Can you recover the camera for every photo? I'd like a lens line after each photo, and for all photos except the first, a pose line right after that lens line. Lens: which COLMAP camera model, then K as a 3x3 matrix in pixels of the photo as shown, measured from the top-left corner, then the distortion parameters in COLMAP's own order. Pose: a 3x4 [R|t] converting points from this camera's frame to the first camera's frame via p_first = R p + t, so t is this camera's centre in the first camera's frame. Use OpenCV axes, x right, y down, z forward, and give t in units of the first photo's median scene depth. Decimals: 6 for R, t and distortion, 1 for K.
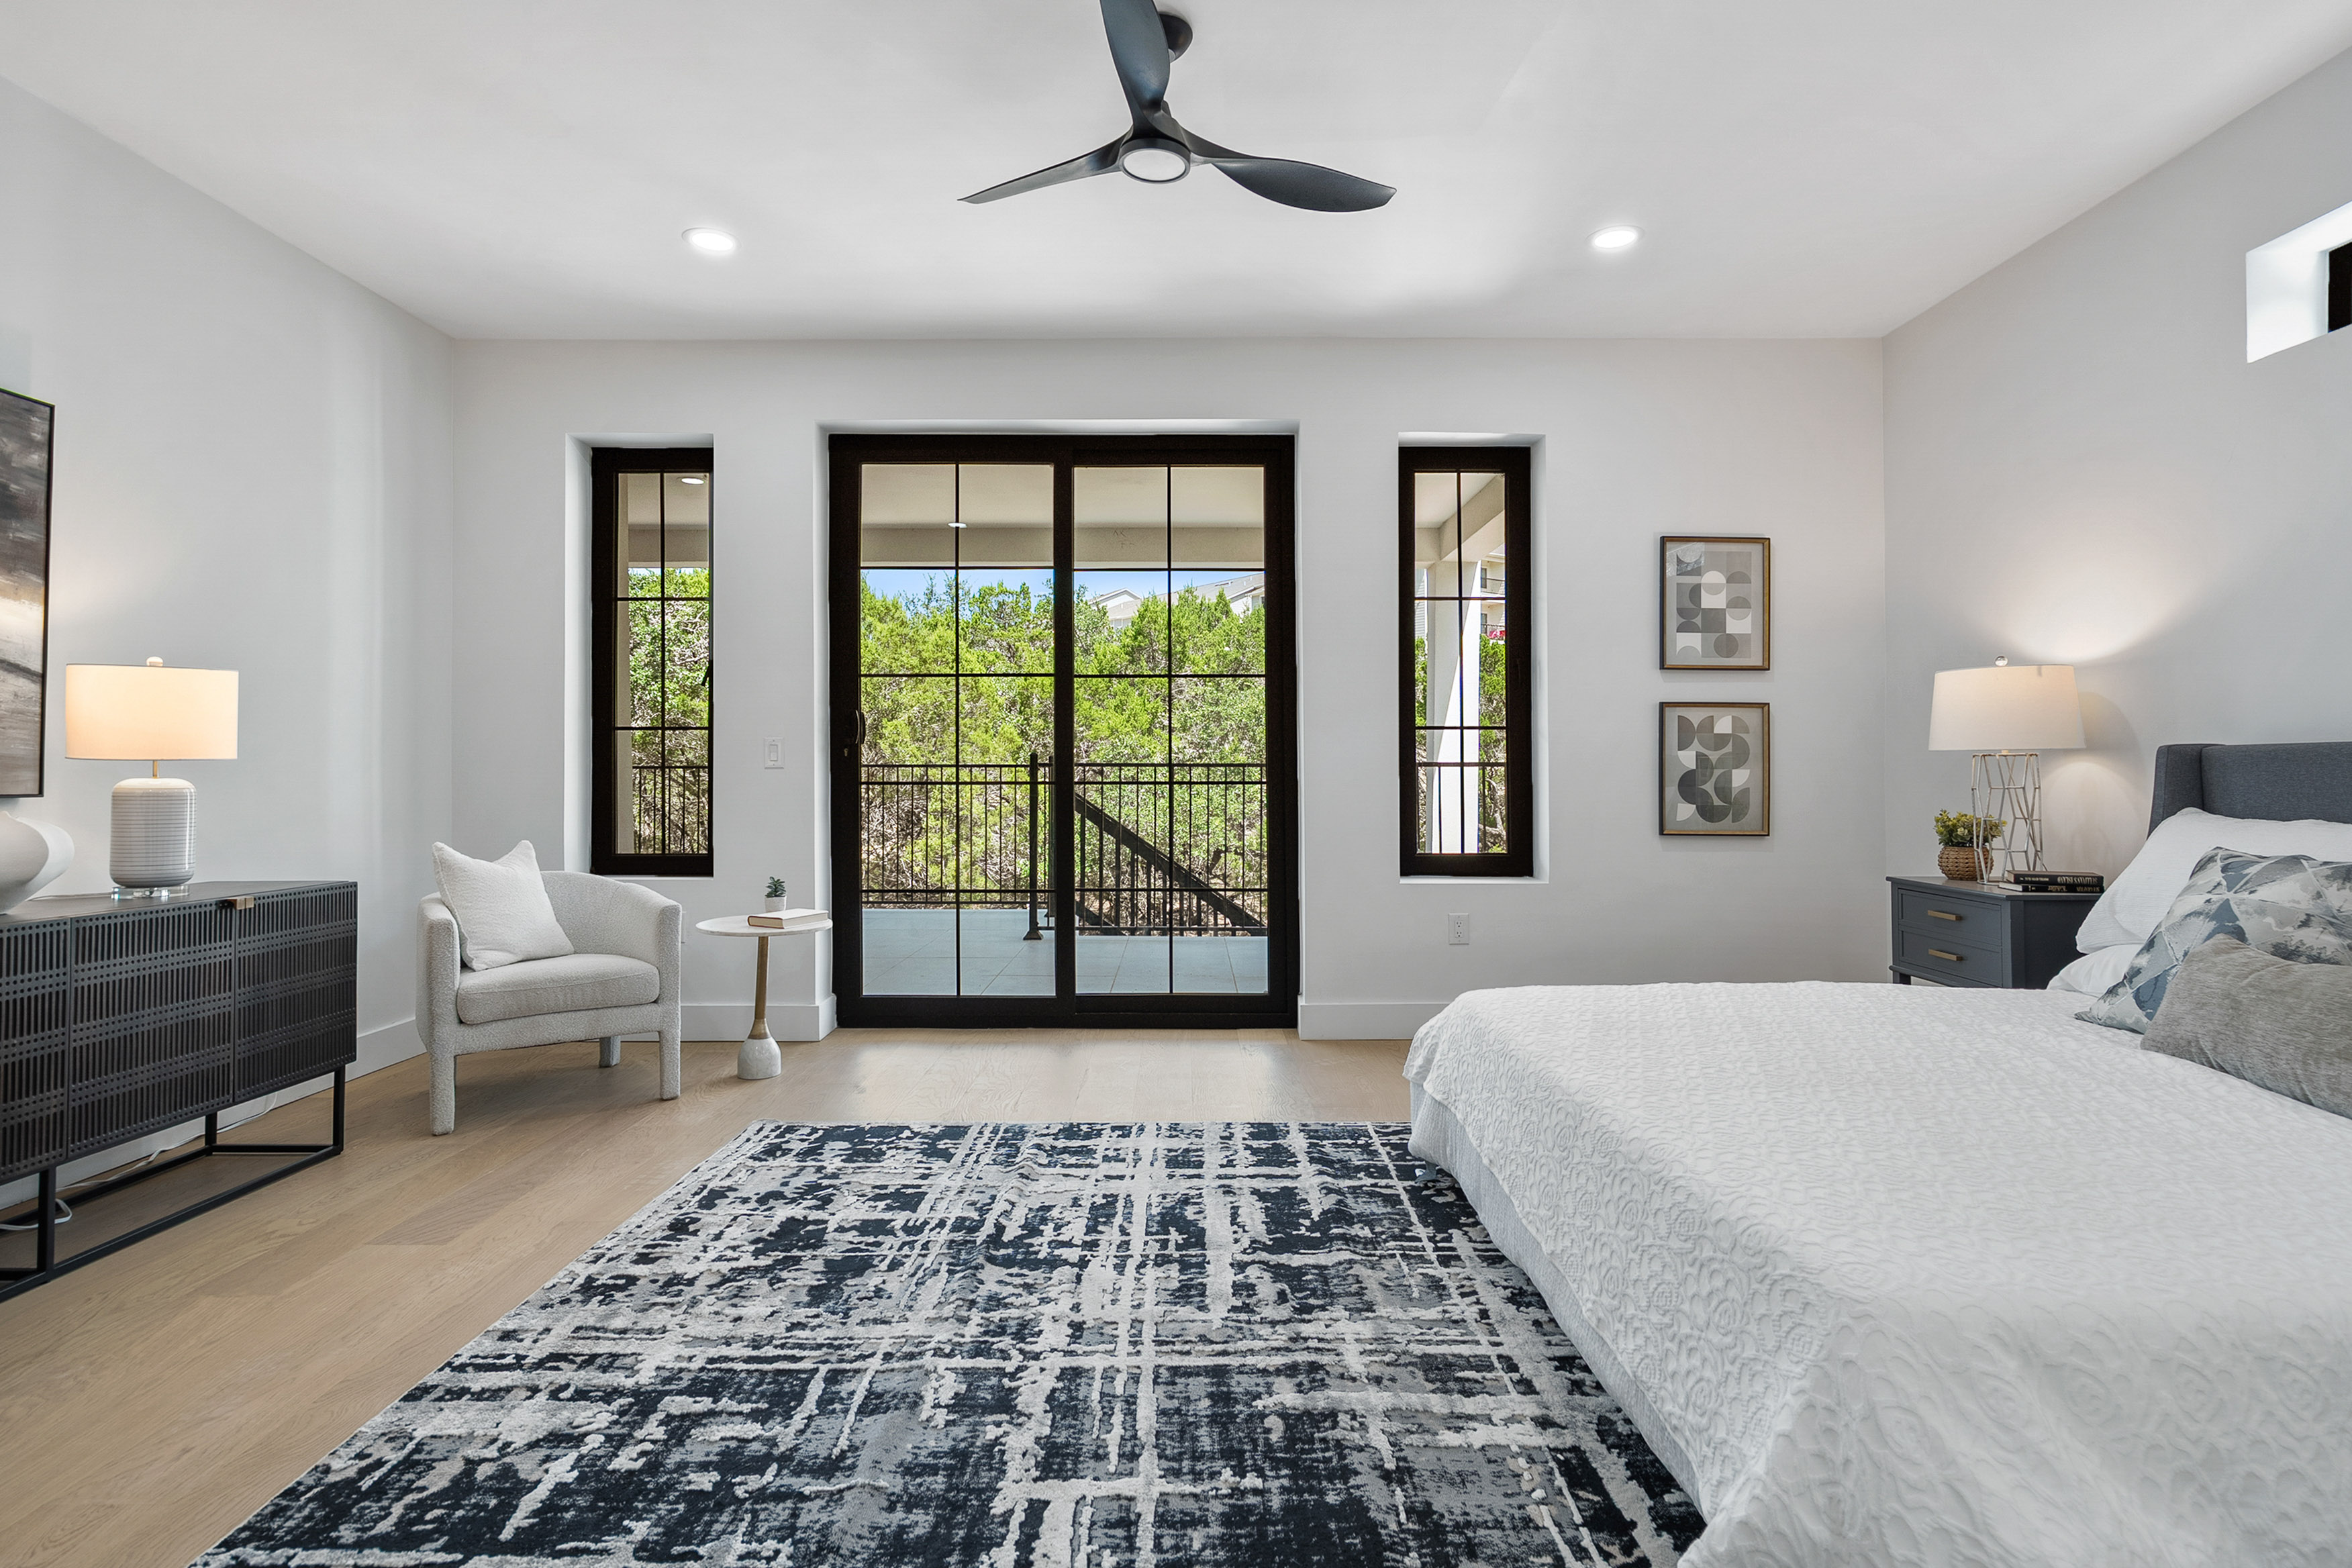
lens RADIAL K [[1215.3, 0, 1184.0], [0, 1215.3, 764.4], [0, 0, 1]] dist [0.003456, 0.000707]
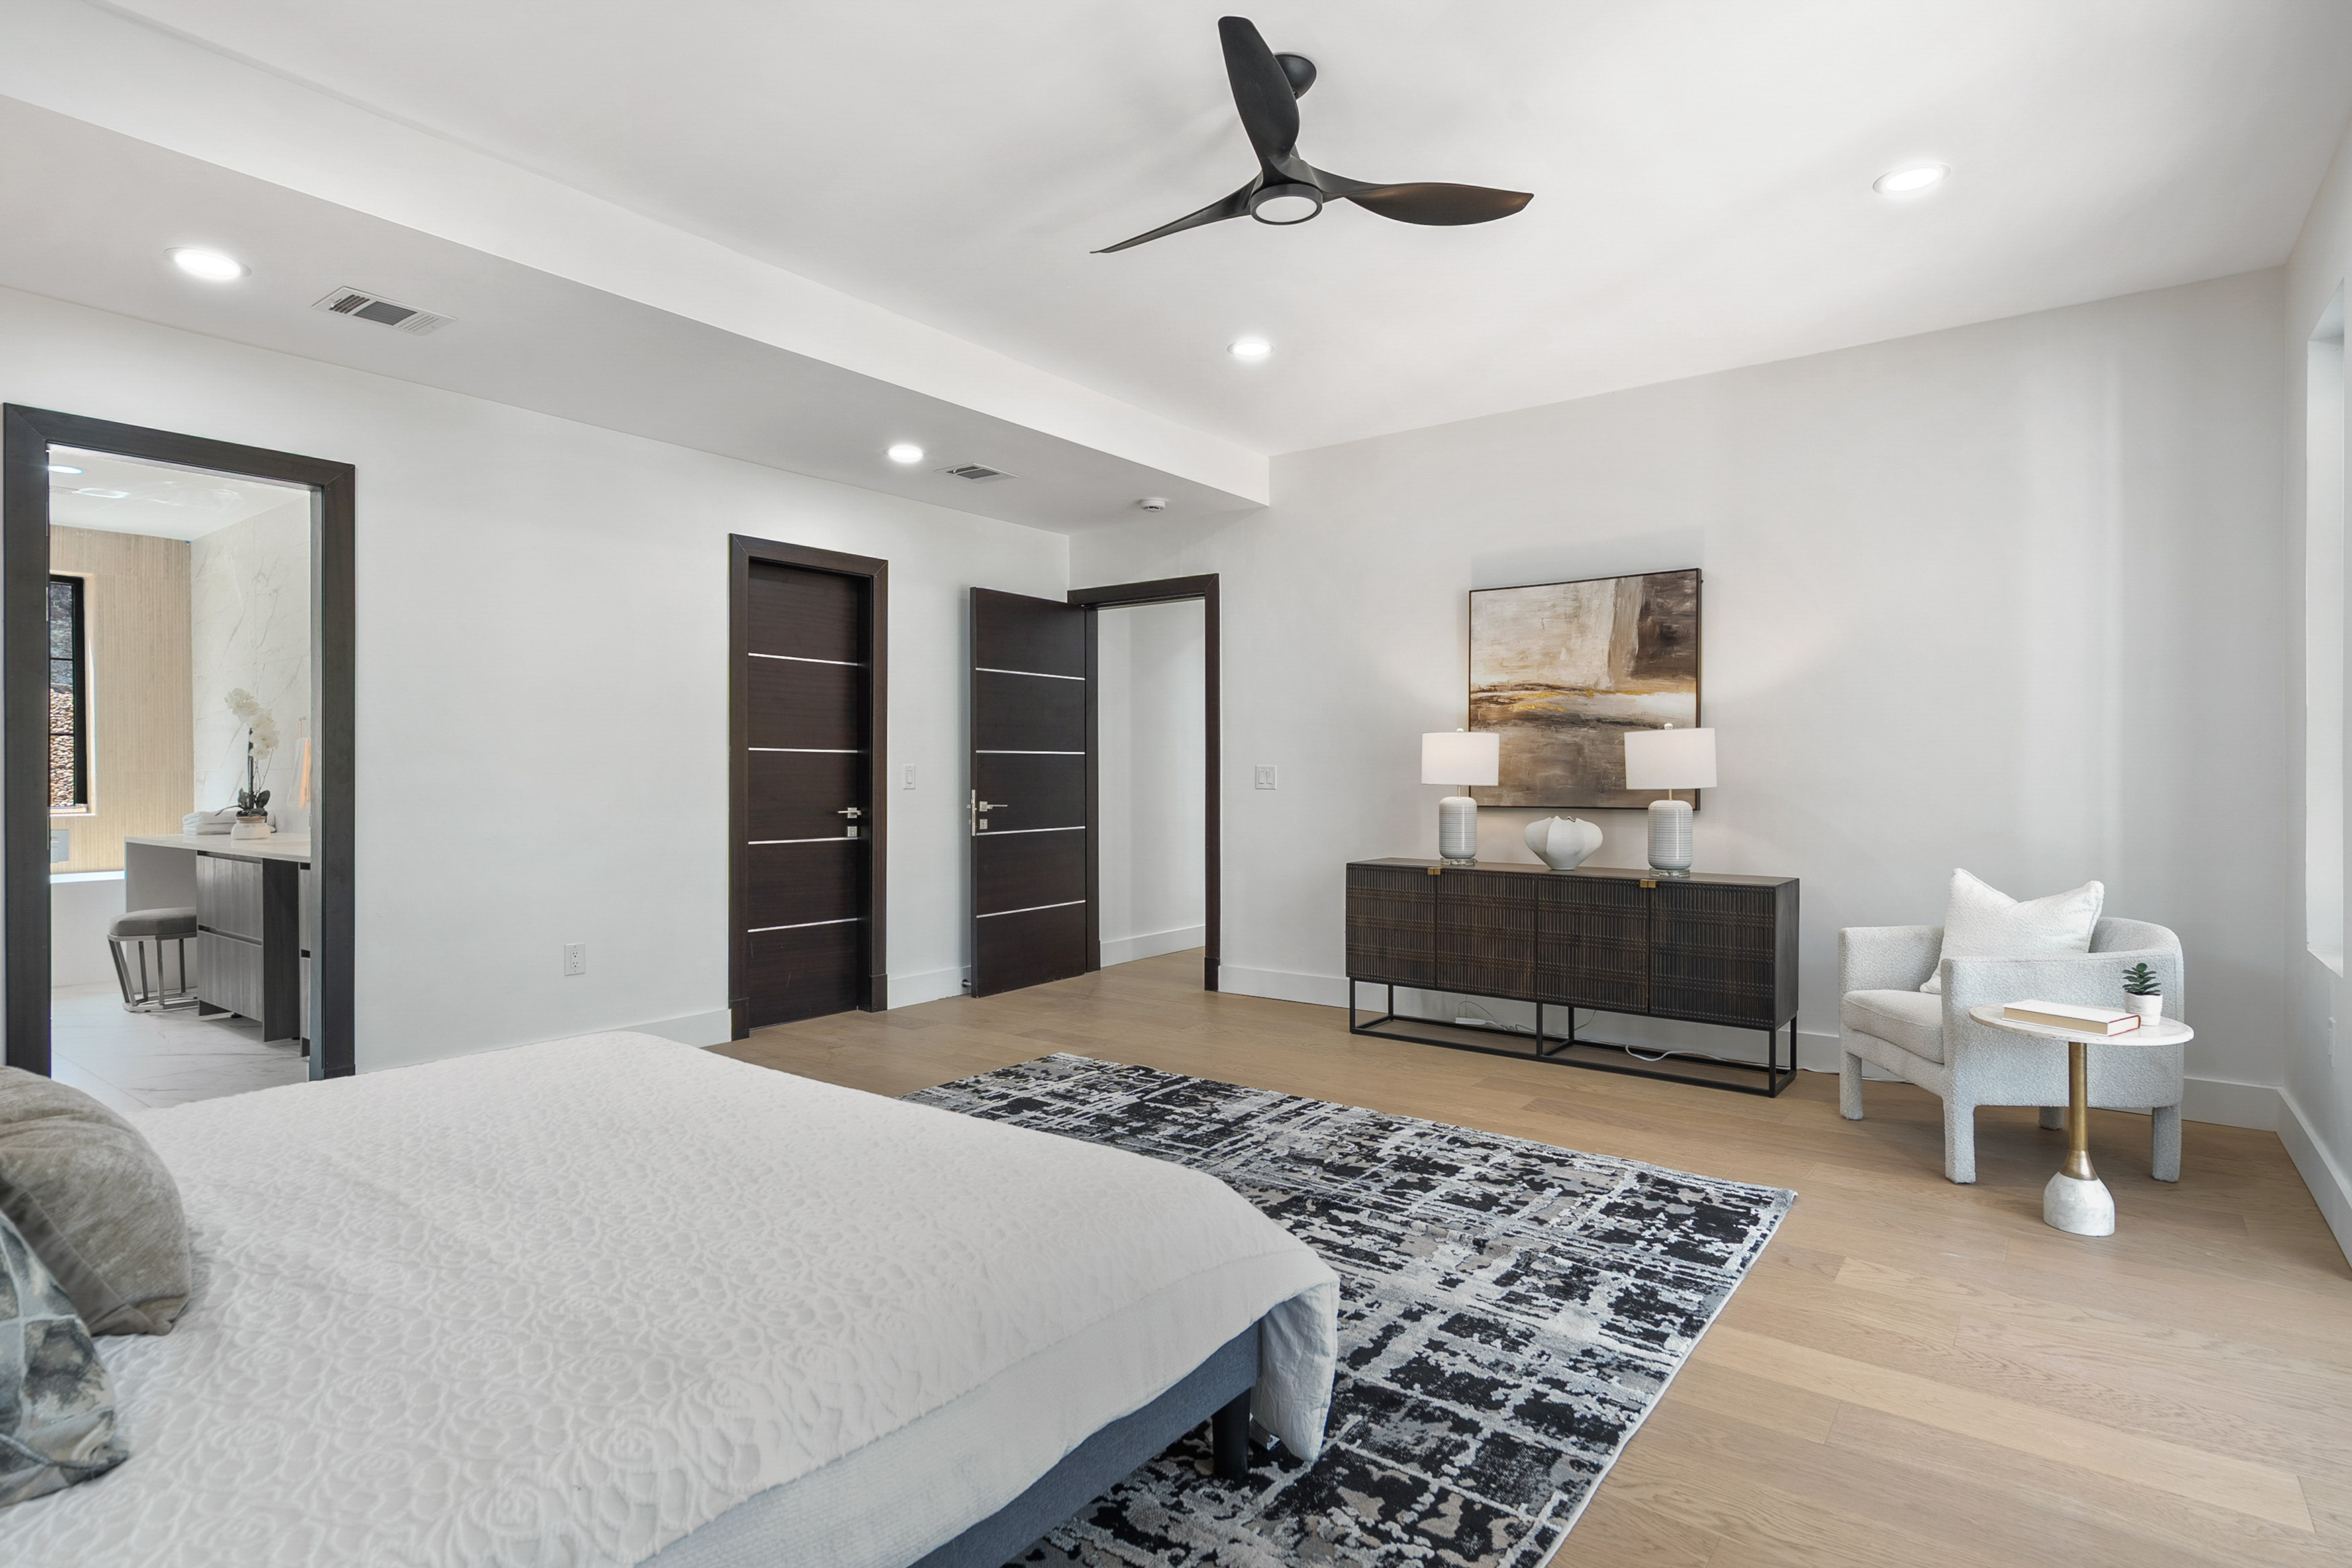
lens RADIAL K [[1215.3, 0, 1172.1], [0, 1215.3, 795.0], [0, 0, 1]] dist [0.003456, 0.000707]
pose [[-0.604749, 0.014594, -0.796282, 0.854489], [0.005364, 0.999884, 0.014252, -0.023630], [0.796398, 0.004348, -0.604758, 1.558711]]
